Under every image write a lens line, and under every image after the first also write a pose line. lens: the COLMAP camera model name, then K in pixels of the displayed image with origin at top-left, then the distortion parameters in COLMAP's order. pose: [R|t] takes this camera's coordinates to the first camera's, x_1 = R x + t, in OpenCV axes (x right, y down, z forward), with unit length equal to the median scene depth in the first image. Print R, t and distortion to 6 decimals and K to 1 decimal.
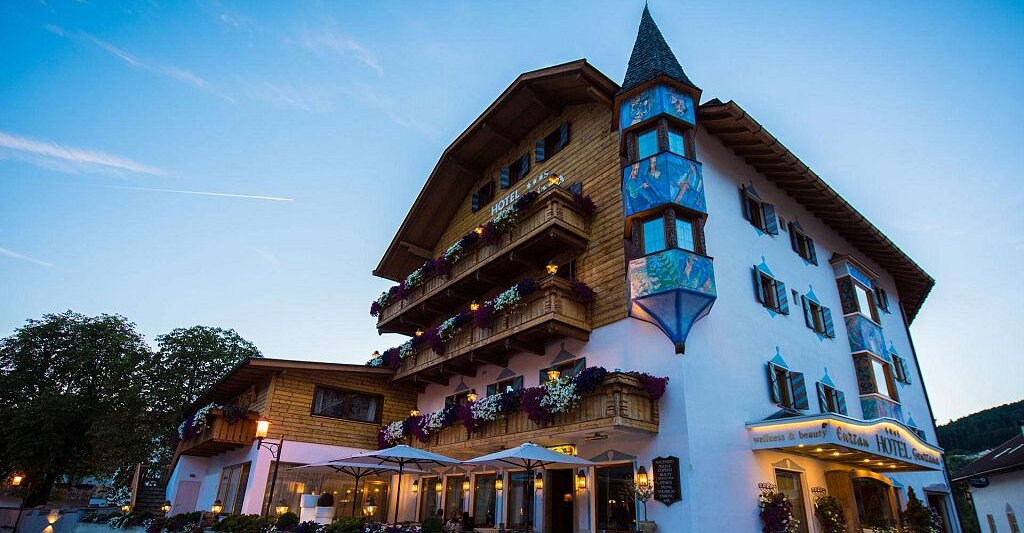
lens RADIAL K [[515.4, 0, 516.5], [0, 515.4, 268.1], [0, 0, 1]] dist [0.000590, 0.000447]
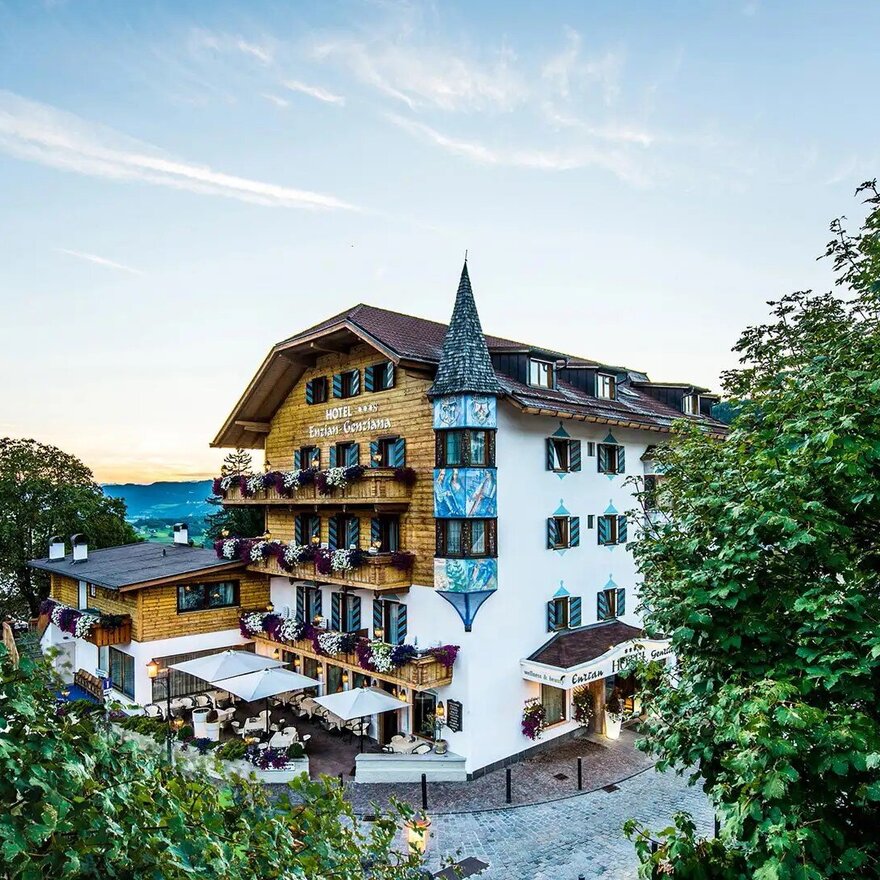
lens RADIAL K [[669.6, 0, 438.3], [0, 669.6, 444.6], [0, 0, 1]] dist [-0.009576, -0.001580]
pose [[0.996463, -0.041623, 0.072997, 0.114742], [0.014413, 0.940490, 0.339516, -0.793641], [-0.082784, -0.337264, 0.937763, -0.427148]]
